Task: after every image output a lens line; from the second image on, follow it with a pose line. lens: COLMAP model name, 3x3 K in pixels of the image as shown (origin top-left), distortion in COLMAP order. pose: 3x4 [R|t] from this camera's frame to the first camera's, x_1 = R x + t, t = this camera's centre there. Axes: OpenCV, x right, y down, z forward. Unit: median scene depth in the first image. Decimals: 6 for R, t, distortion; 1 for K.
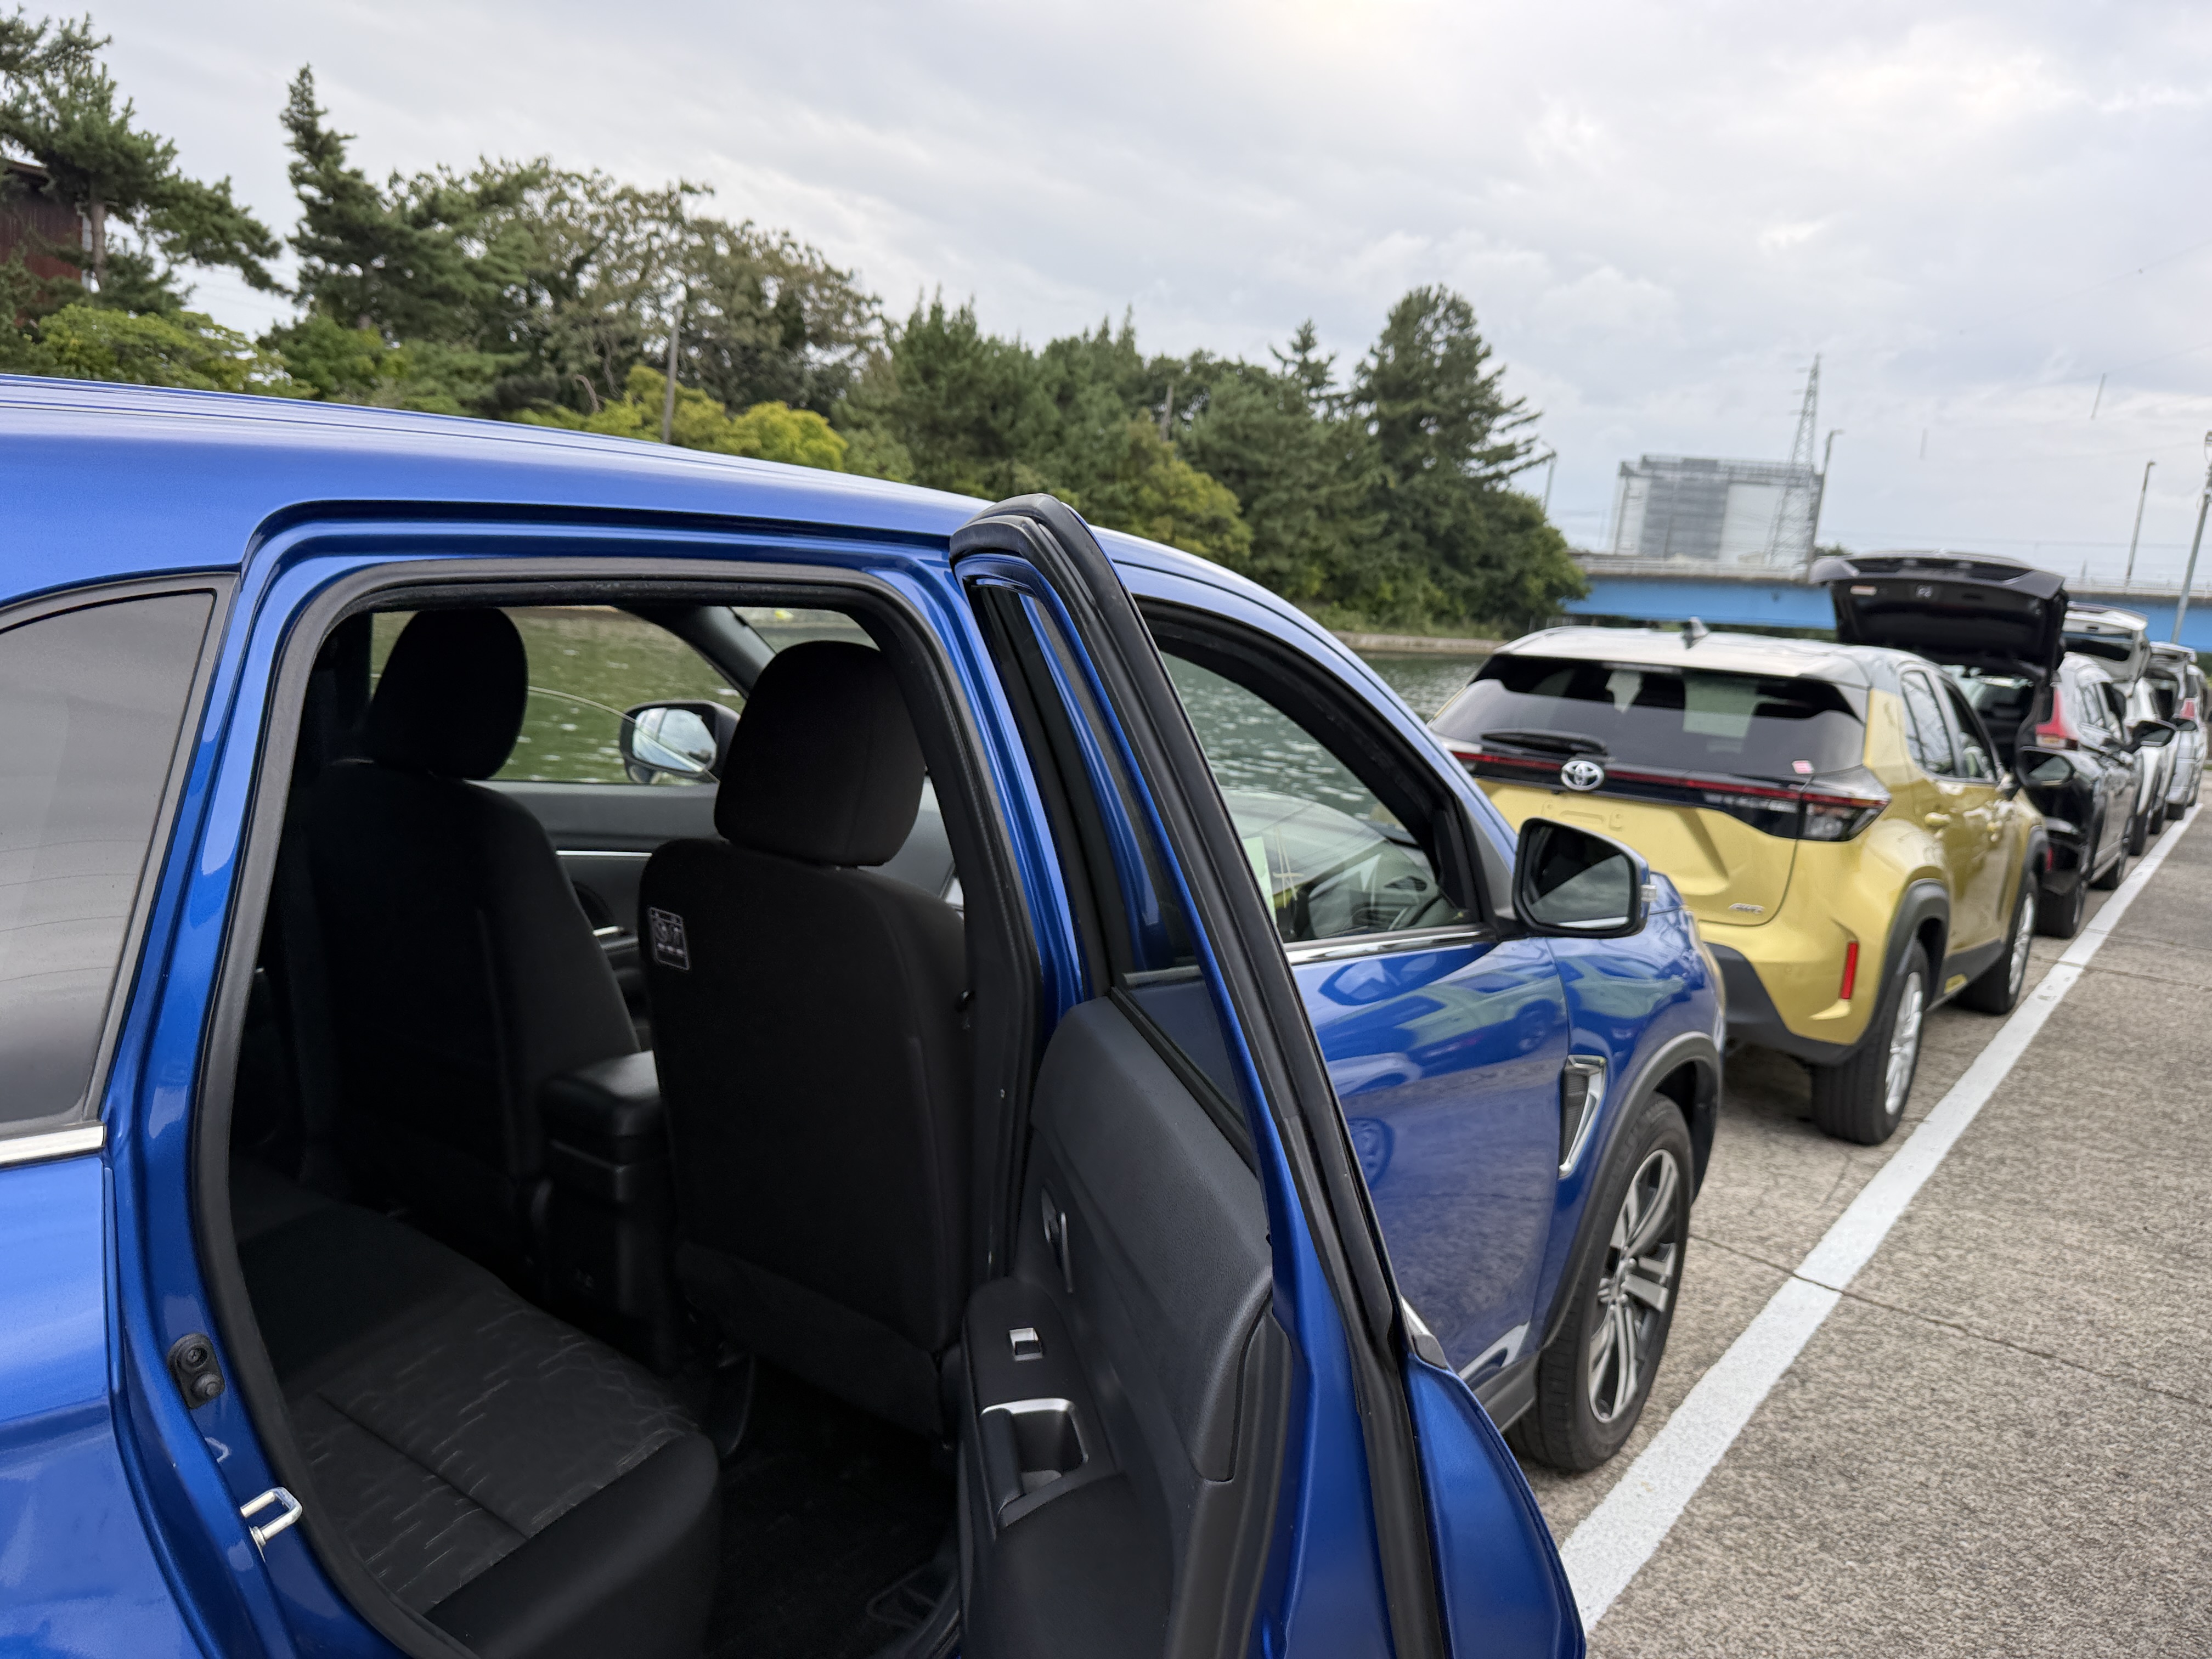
lens RADIAL K [[1557.3, 0, 1102.8], [0, 1557.3, 827.5], [0, 0, 1]] dist [-0.011998, -0.005018]
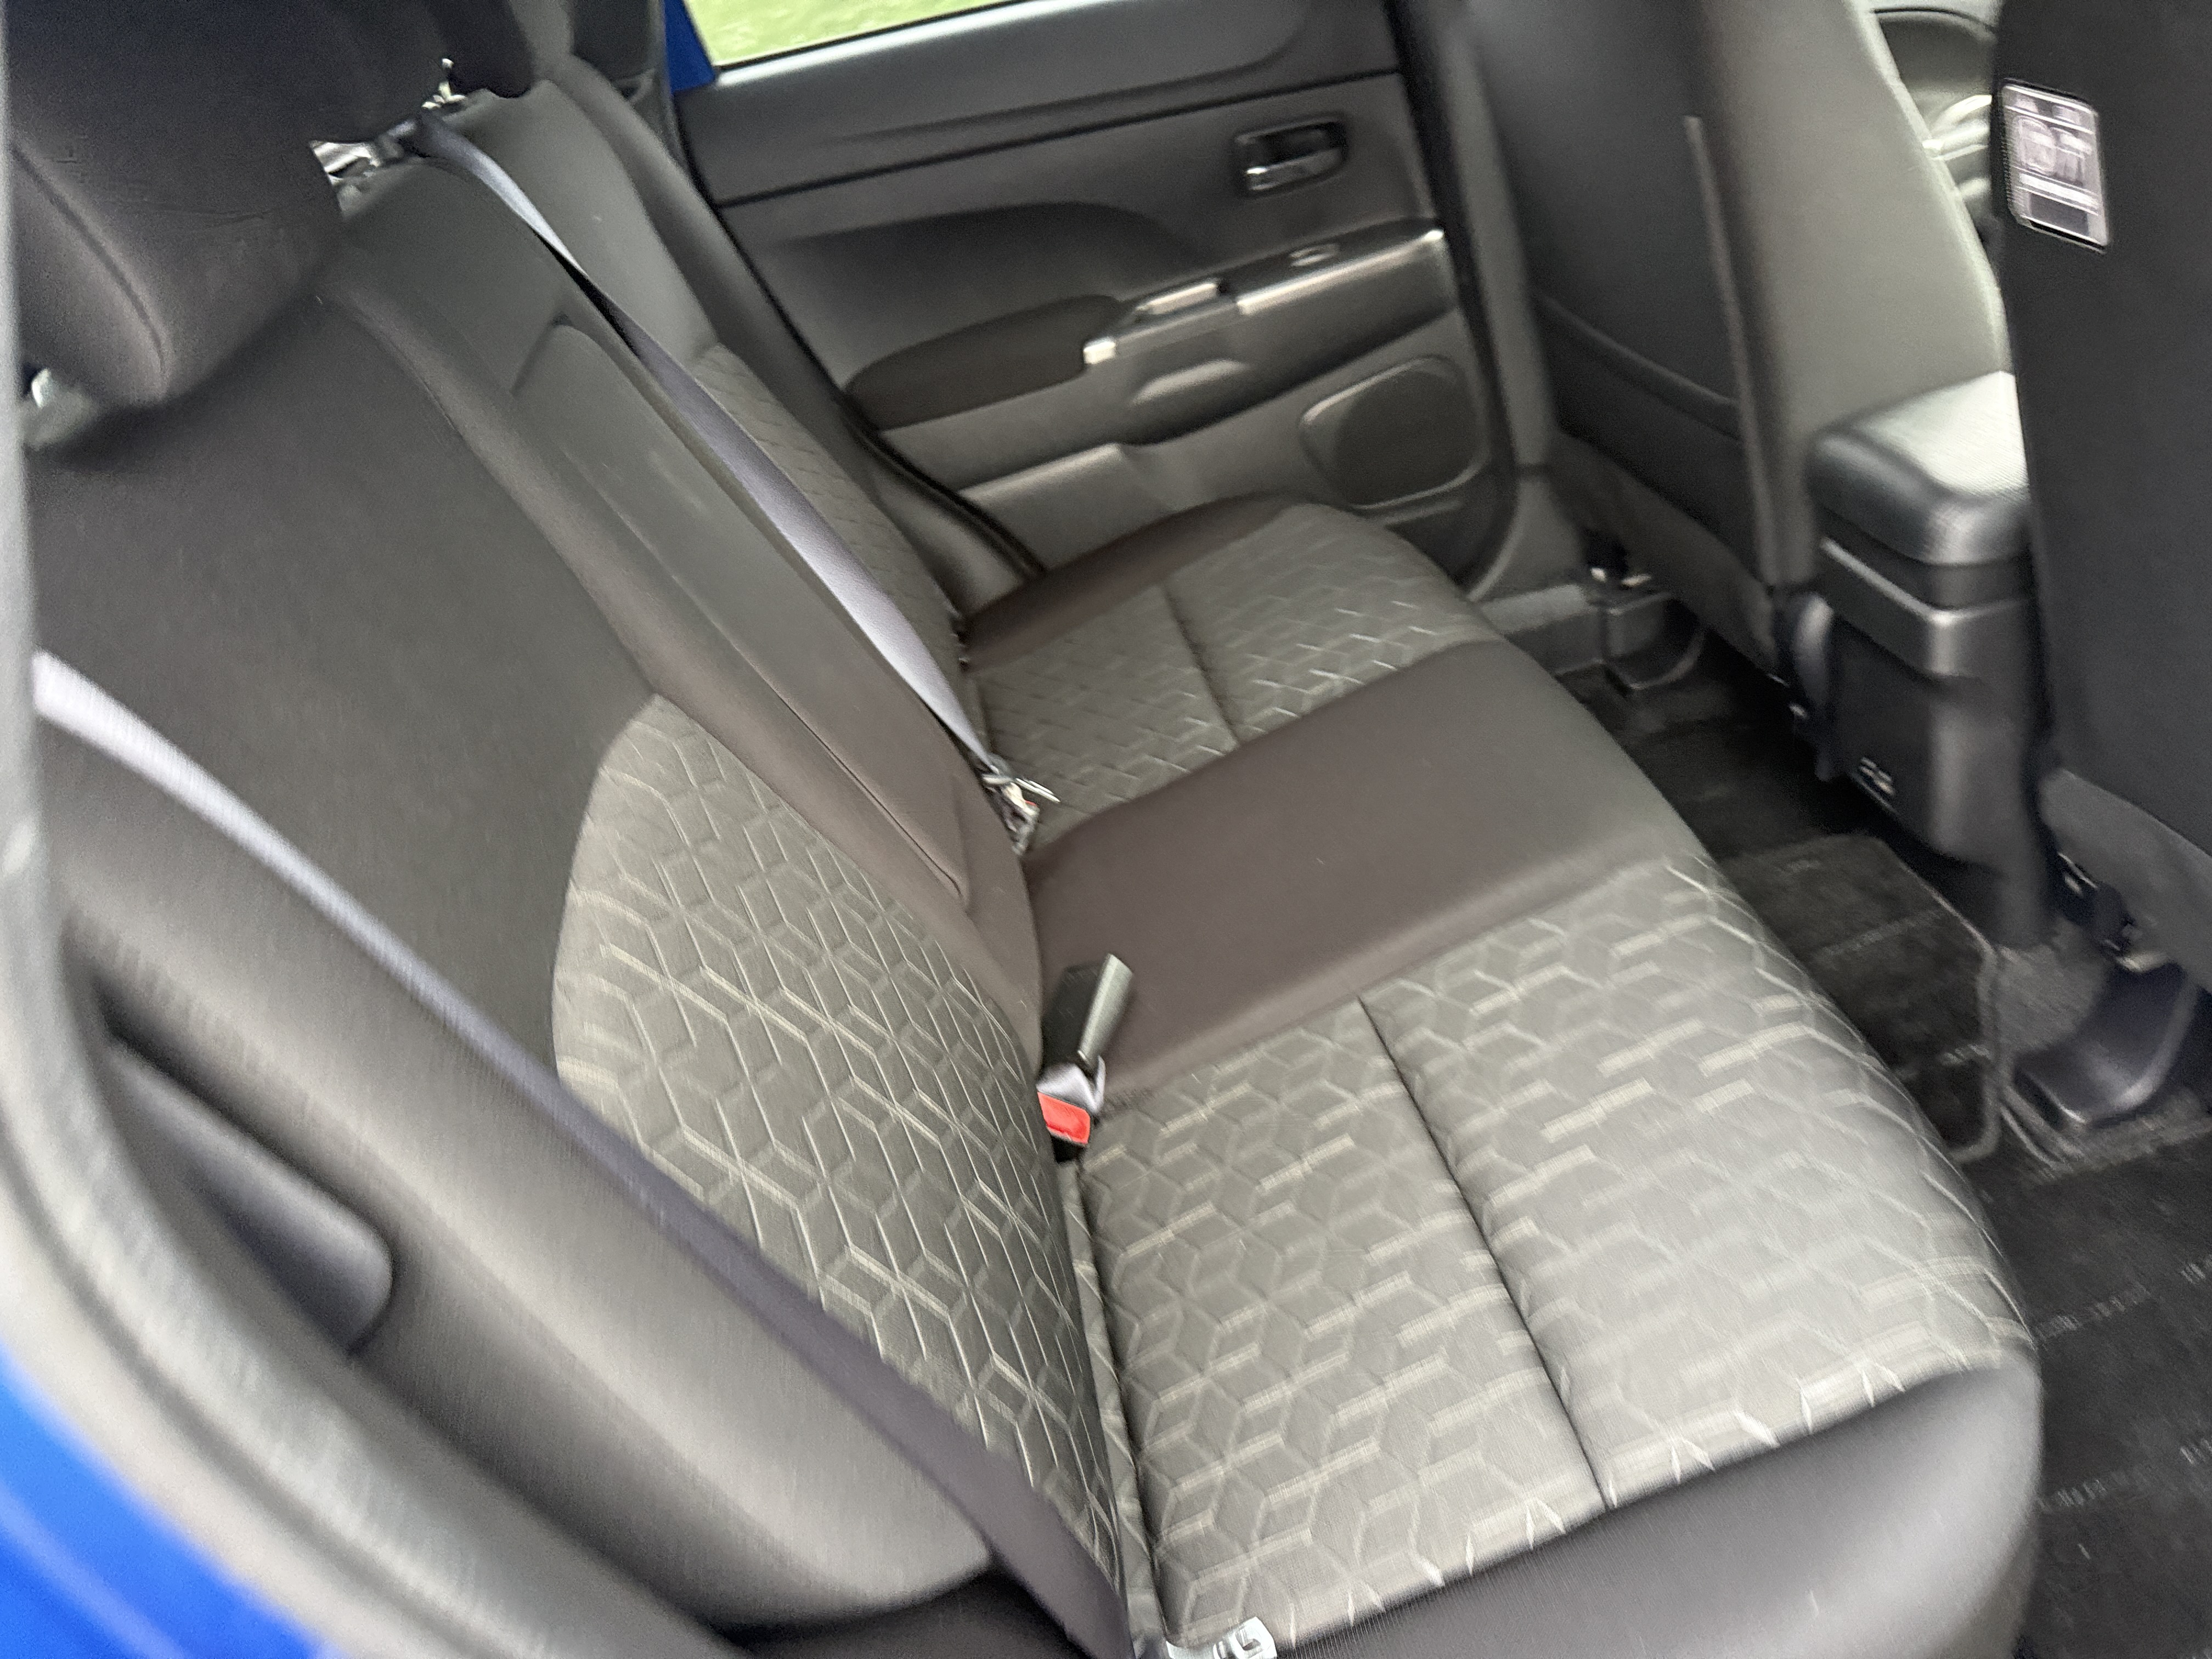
lens RADIAL K [[1557.3, 0, 1102.2], [0, 1557.3, 825.0], [0, 0, 1]] dist [-0.011998, -0.005018]
pose [[0.668269, 0.202551, -0.715814, -0.111141], [0.176741, 0.891440, 0.417250, 0.013263], [0.722620, -0.405349, 0.559922, 0.470840]]
